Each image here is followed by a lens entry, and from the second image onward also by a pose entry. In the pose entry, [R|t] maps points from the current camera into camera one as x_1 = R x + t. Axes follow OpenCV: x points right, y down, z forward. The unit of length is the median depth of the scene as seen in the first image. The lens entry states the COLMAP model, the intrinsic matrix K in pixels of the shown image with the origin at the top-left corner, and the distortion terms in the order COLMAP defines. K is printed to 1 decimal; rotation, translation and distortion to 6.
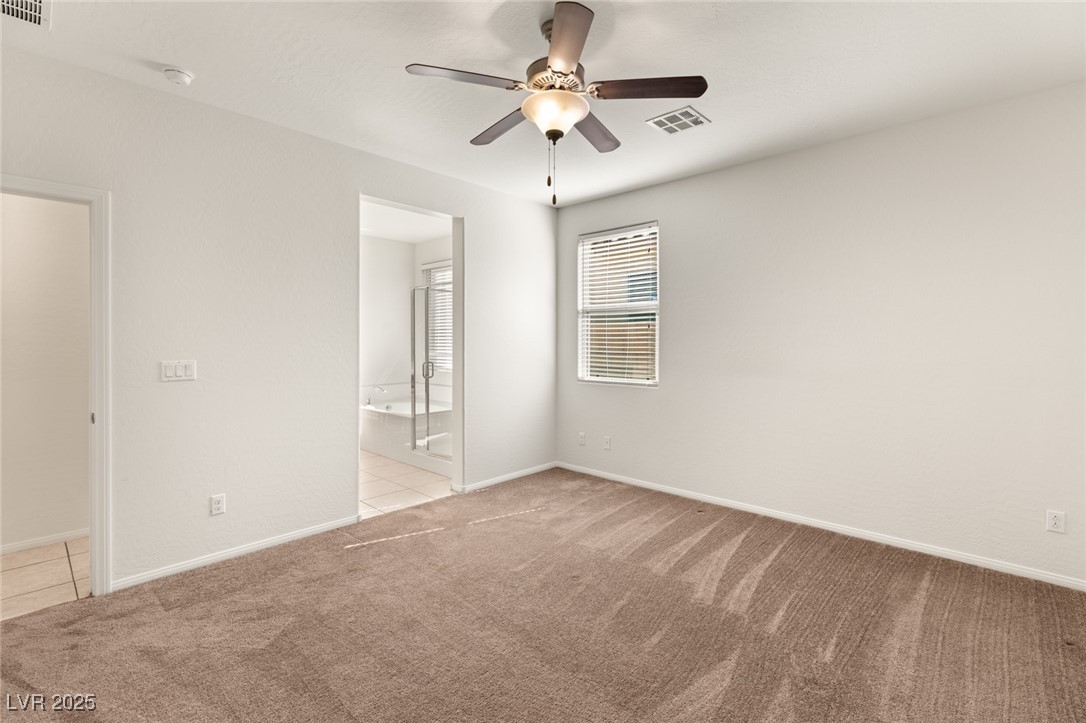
lens RADIAL K [[494.9, 0, 545.1], [0, 494.9, 347.6], [0, 0, 1]] dist [0.002709, 0.000139]
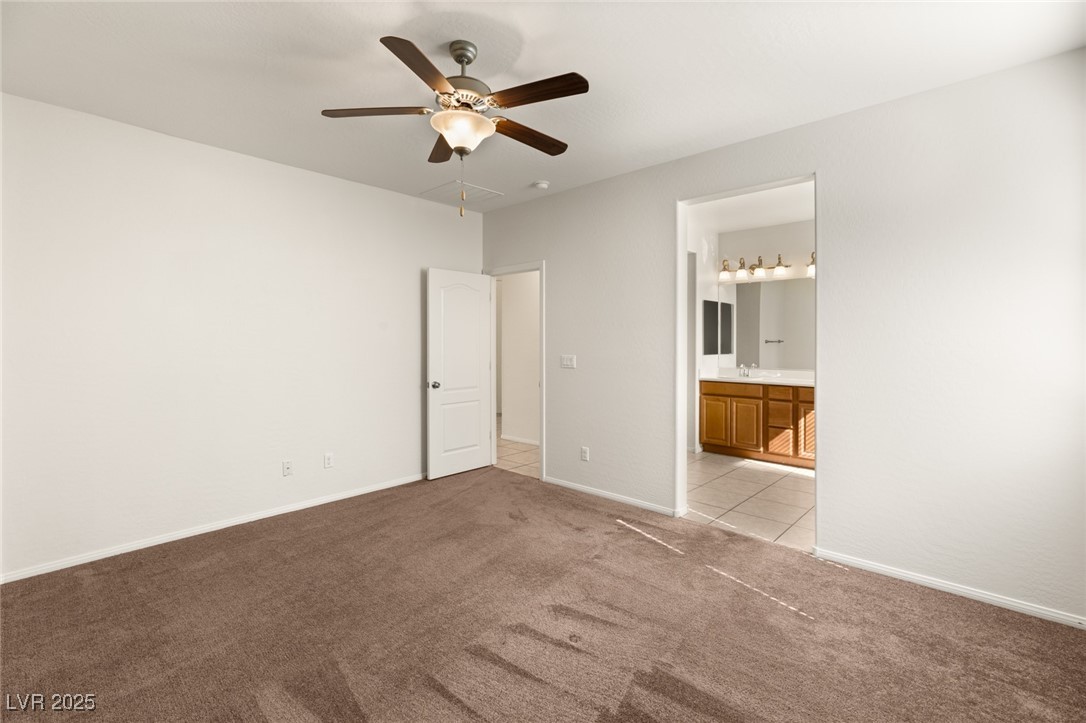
lens RADIAL K [[494.9, 0, 545.1], [0, 494.9, 347.6], [0, 0, 1]] dist [0.002709, 0.000139]
pose [[-0.007966, 0.016884, -0.999826, 0.847656], [-0.011881, 0.999785, 0.016978, -0.024713], [0.999898, 0.012015, -0.007763, 0.927800]]
